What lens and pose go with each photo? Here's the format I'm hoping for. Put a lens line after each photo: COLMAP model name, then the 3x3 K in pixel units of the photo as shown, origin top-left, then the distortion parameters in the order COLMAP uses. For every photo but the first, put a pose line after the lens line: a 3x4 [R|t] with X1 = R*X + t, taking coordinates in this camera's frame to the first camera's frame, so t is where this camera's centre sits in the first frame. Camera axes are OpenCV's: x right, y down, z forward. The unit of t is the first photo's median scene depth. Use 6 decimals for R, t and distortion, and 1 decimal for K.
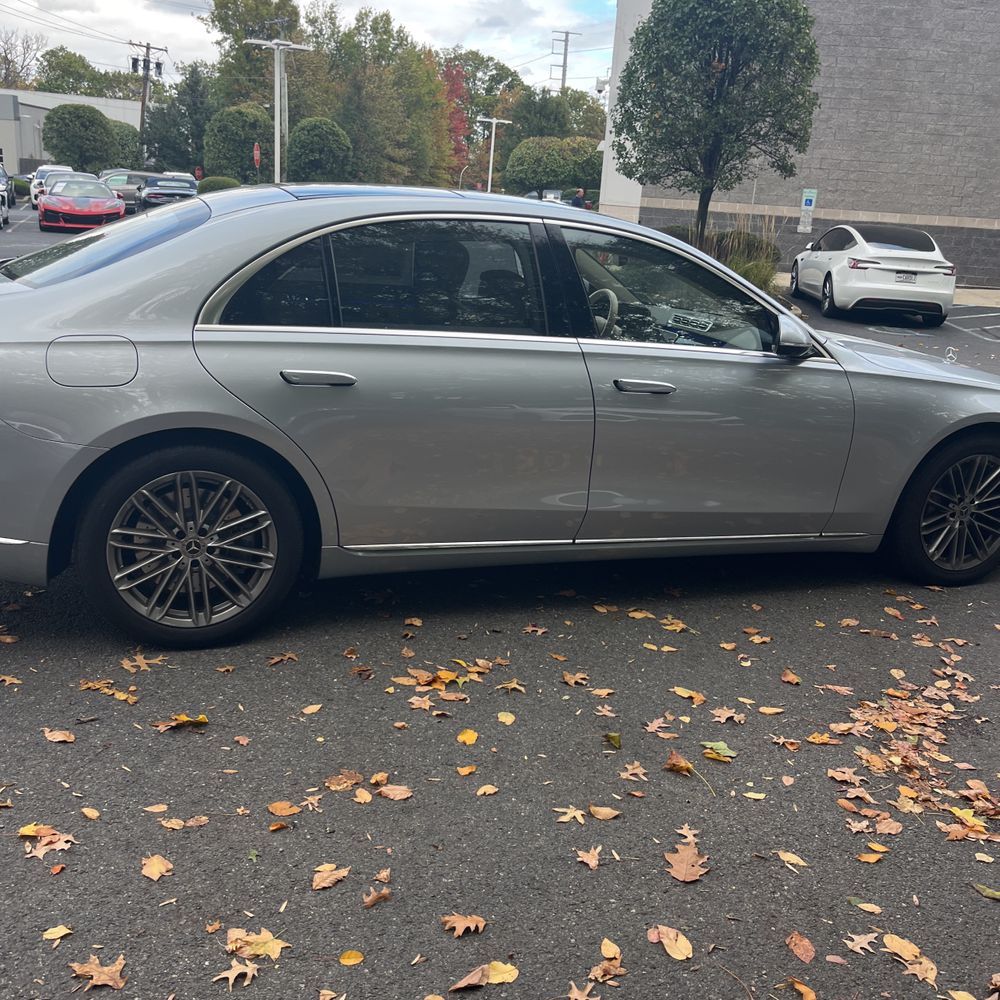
lens RADIAL K [[1021.7, 0, 485.6], [0, 1021.7, 498.7], [0, 0, 1]] dist [0.031000, -0.018044]
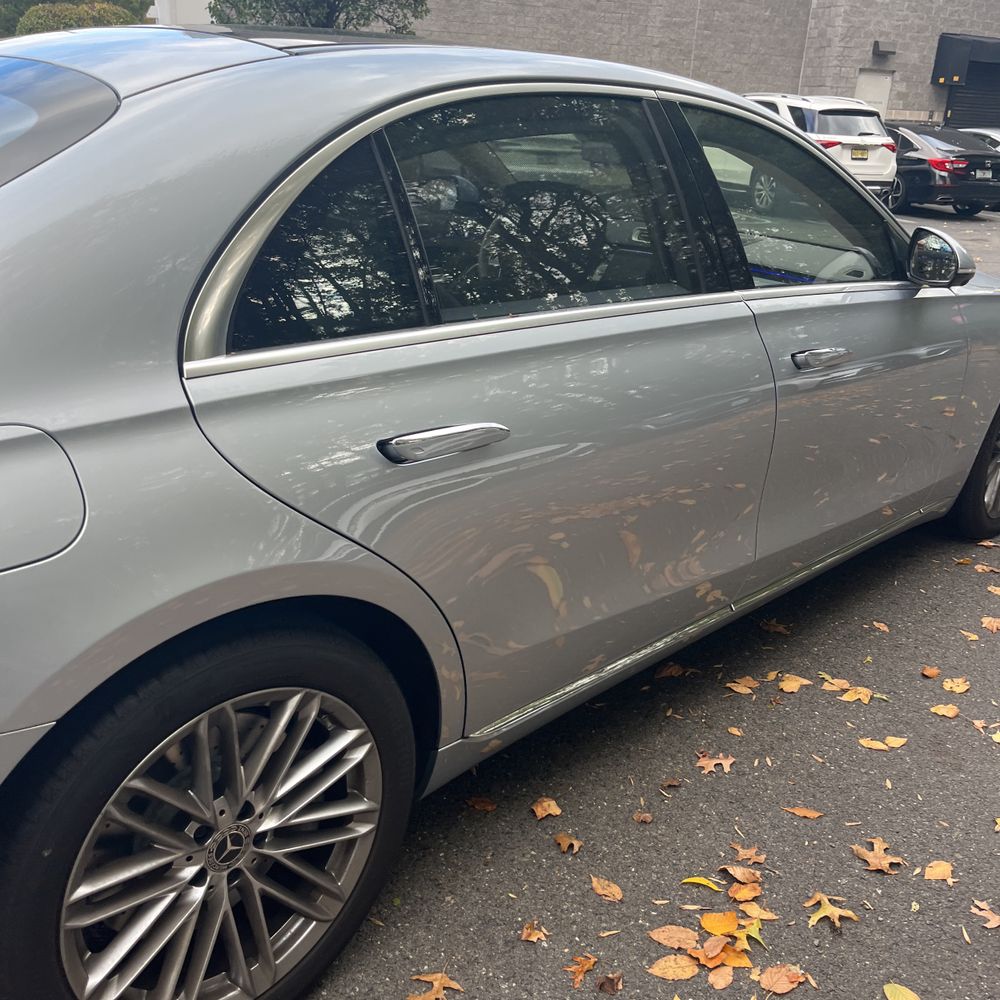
lens RADIAL K [[1021.7, 0, 485.6], [0, 1021.7, 498.7], [0, 0, 1]] dist [0.031000, -0.018044]
pose [[0.904958, -0.174565, 0.388043, -0.330562], [0.133209, 0.982357, 0.131264, -0.149080], [-0.404111, -0.067097, 0.912246, 0.544654]]
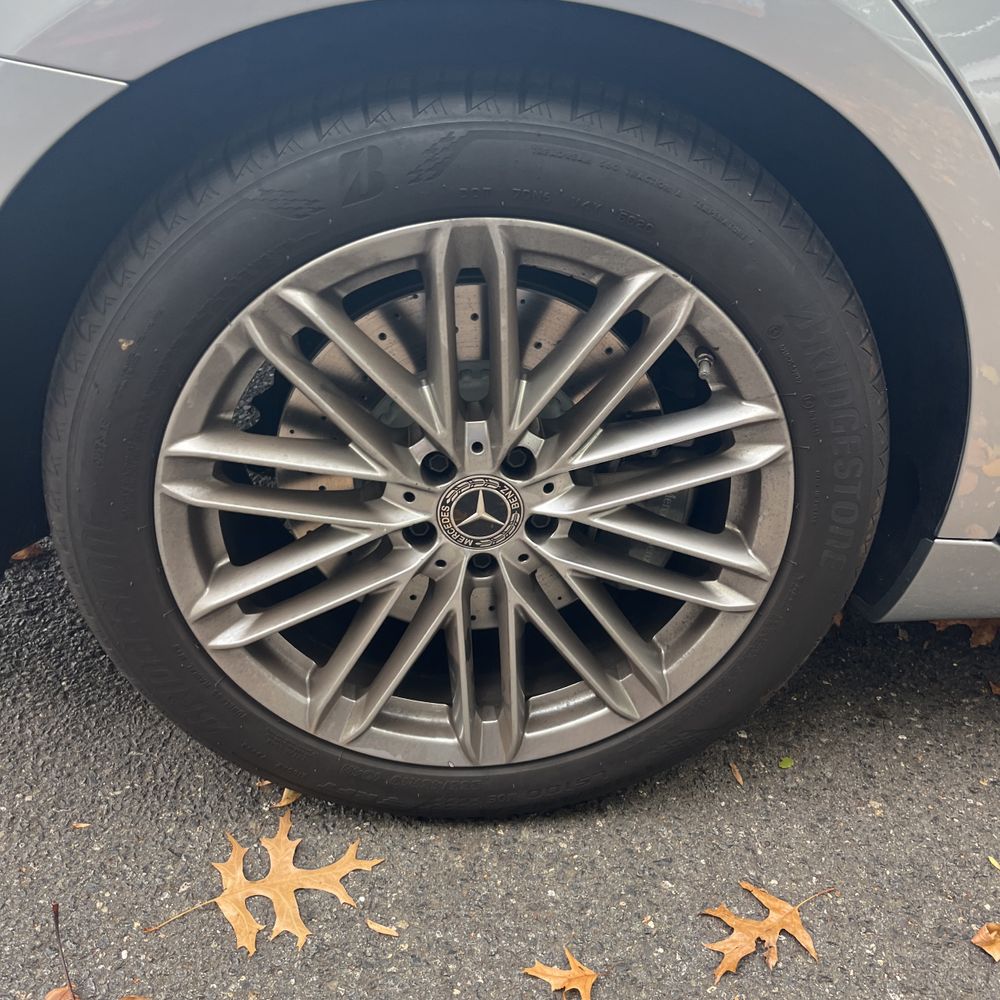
lens RADIAL K [[1034.9, 0, 500.0], [0, 1034.9, 500.0], [0, 0, 1]] dist [0.048636, -0.025880]
pose [[0.965036, 0.136661, -0.223673, -0.219430], [-0.075817, 0.962386, 0.260894, -0.026356], [0.250913, -0.234814, 0.939098, 0.745135]]
